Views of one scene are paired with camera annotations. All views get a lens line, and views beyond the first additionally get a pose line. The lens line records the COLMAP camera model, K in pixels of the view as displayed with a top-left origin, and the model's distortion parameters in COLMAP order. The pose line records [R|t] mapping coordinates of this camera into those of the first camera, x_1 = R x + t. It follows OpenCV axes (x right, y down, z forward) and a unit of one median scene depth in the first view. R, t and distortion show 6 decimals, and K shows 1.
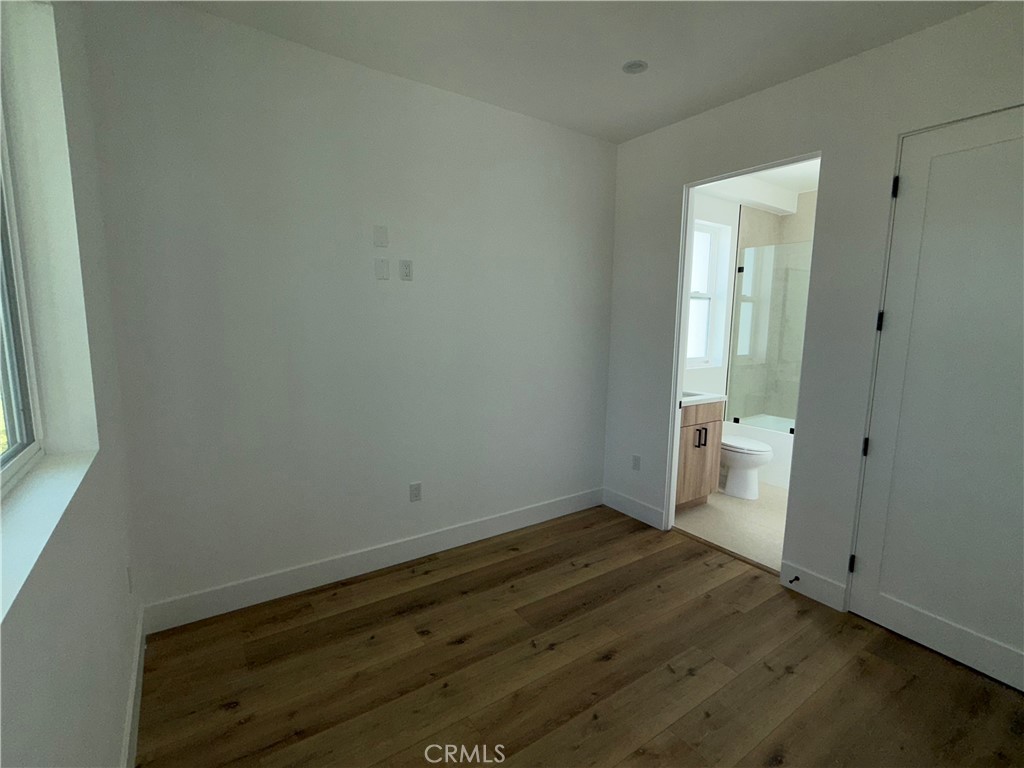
lens RADIAL K [[479.7, 0, 502.9], [0, 479.7, 381.3], [0, 0, 1]] dist [-0.000874, 0.000866]
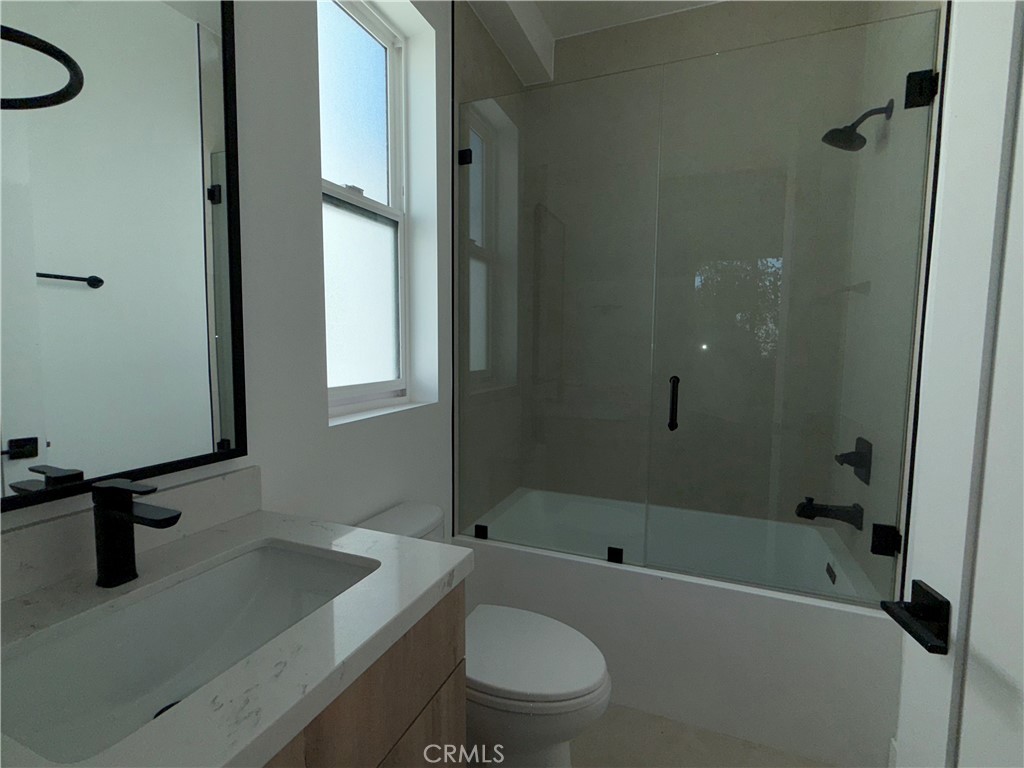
lens RADIAL K [[479.7, 0, 508.7], [0, 479.7, 381.3], [0, 0, 1]] dist [-0.000874, 0.000866]
pose [[0.839311, -0.056357, 0.540722, 0.292548], [0.076233, 0.996986, -0.014418, -0.037837], [-0.538280, 0.053322, 0.841078, 0.637229]]
